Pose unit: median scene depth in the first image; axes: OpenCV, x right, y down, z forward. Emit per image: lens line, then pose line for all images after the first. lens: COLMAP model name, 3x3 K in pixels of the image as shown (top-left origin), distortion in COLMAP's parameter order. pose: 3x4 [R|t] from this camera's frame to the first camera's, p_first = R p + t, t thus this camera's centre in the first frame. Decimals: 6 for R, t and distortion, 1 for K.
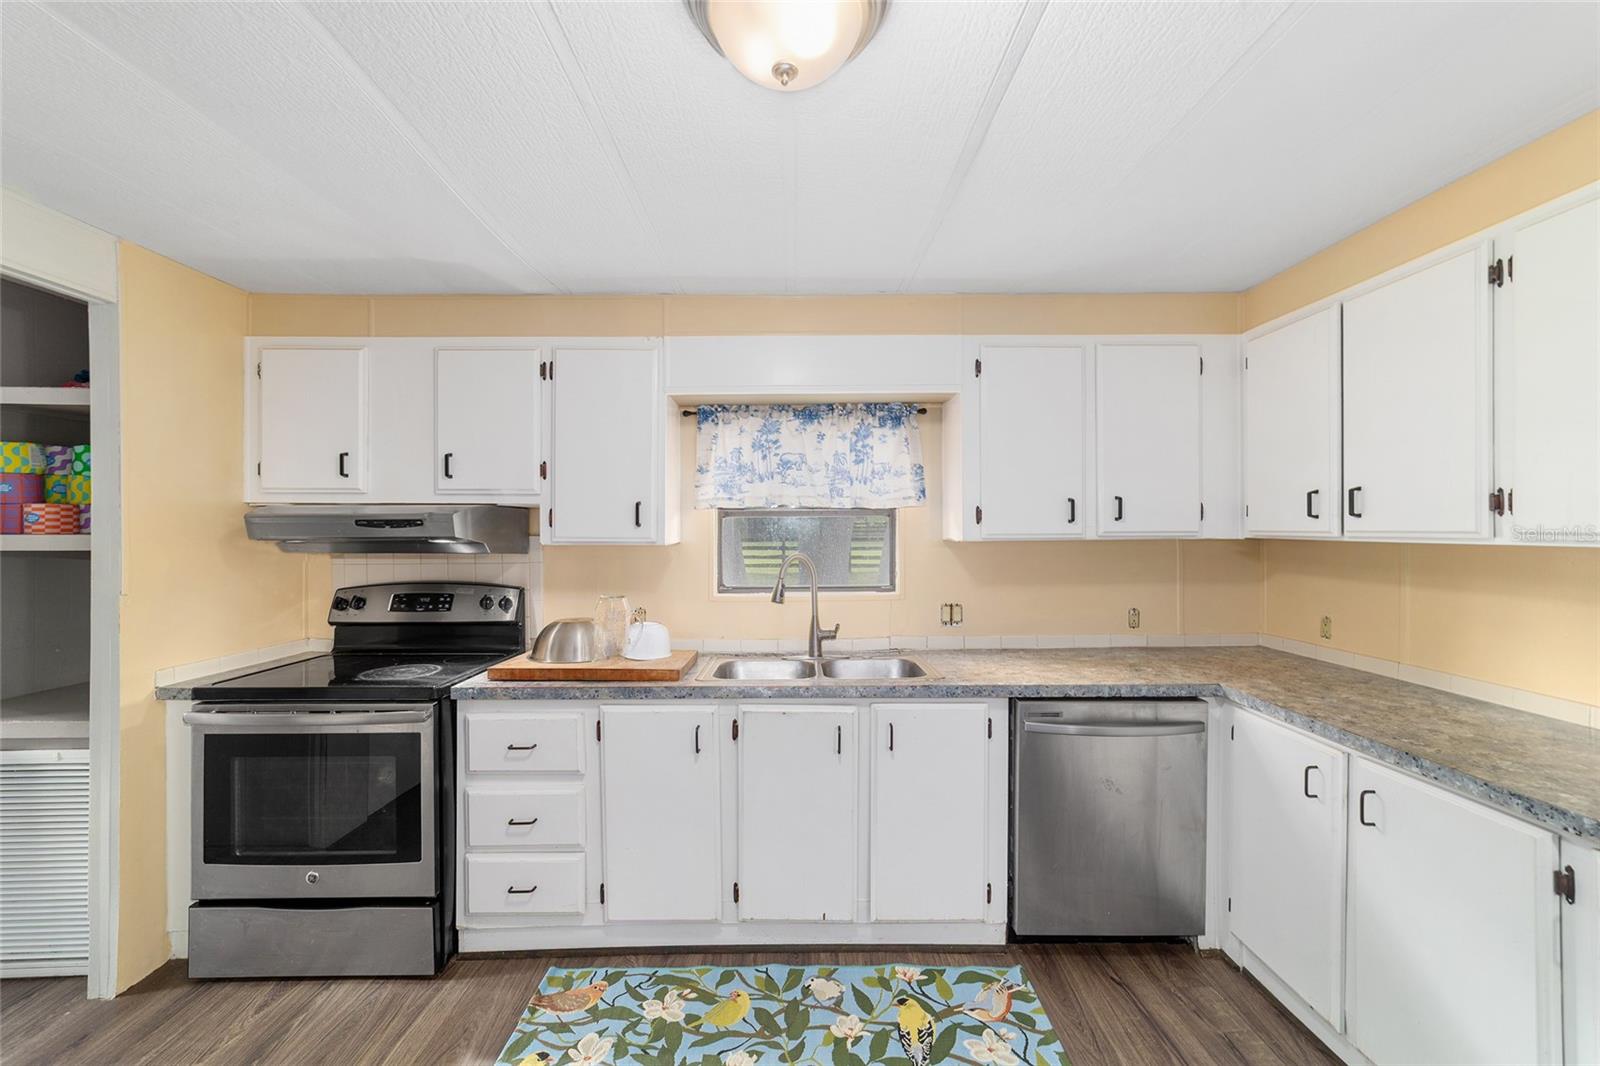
lens RADIAL K [[615.7, 0, 802.0], [0, 615.7, 530.5], [0, 0, 1]] dist [0.000393, 0.000103]
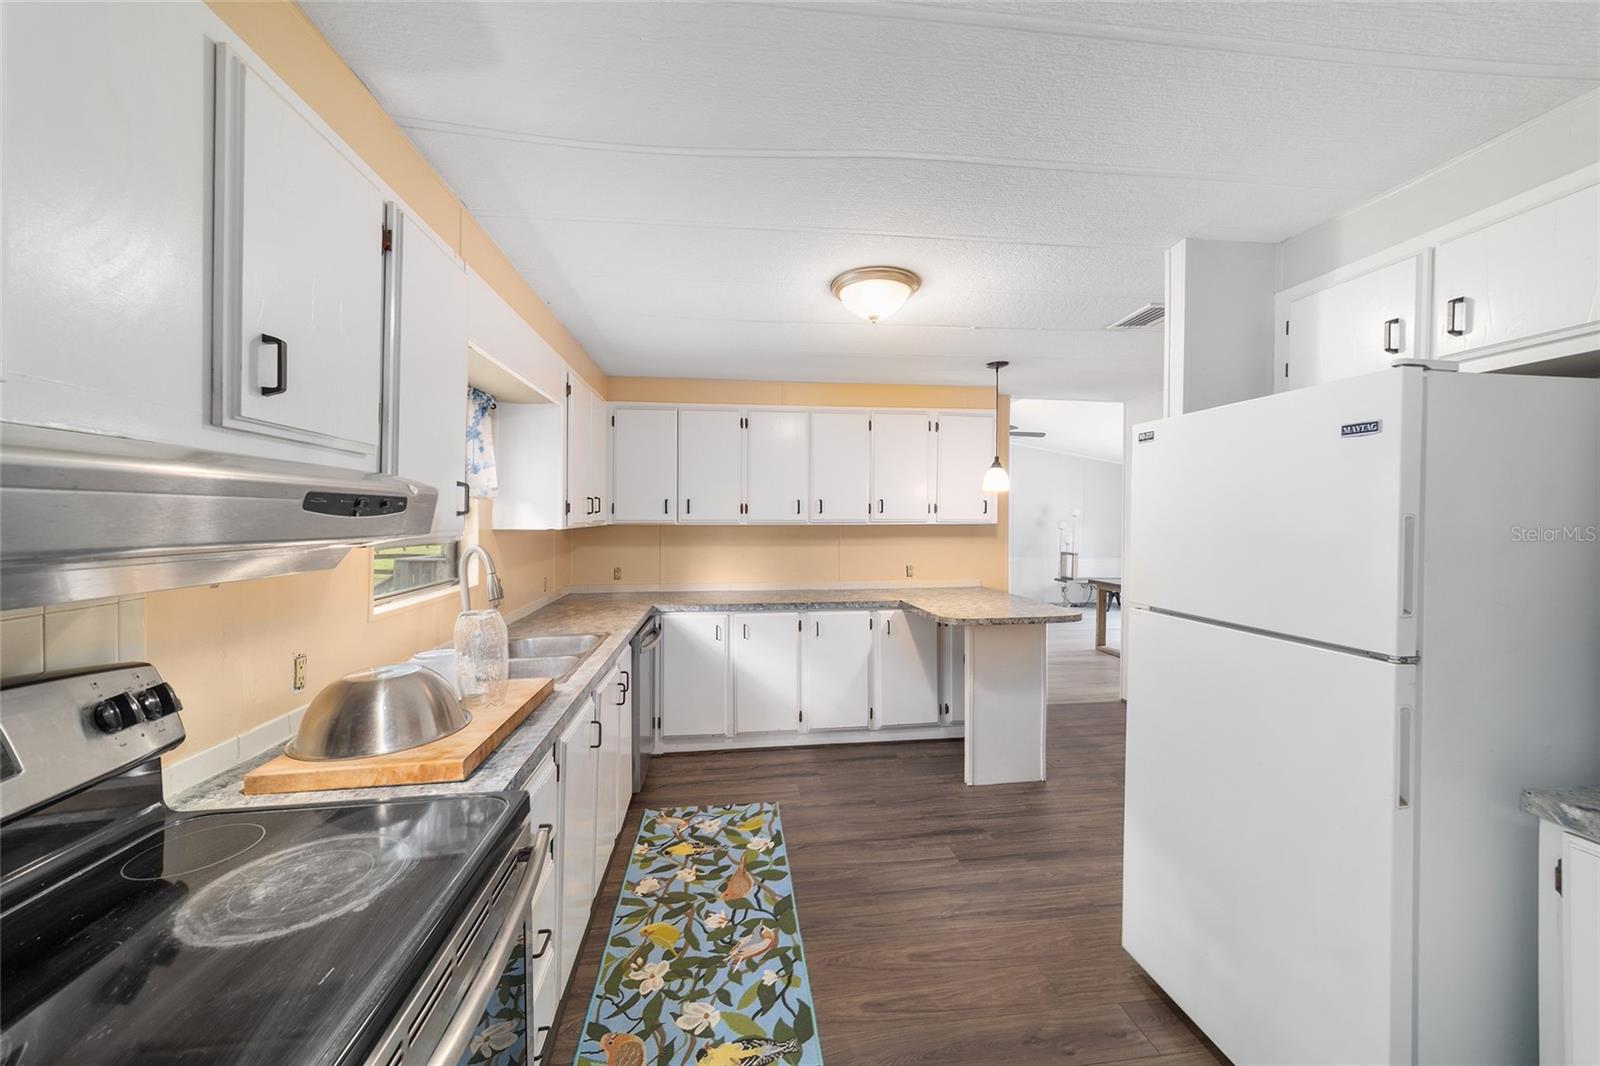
lens RADIAL K [[615.7, 0, 804.1], [0, 615.7, 526.1], [0, 0, 1]] dist [0.000393, 0.000103]
pose [[-0.126621, -0.003413, 0.991945, -1.278874], [0.000128, 0.999994, 0.003458, 0.015289], [-0.991951, 0.000565, -0.126620, 0.877745]]
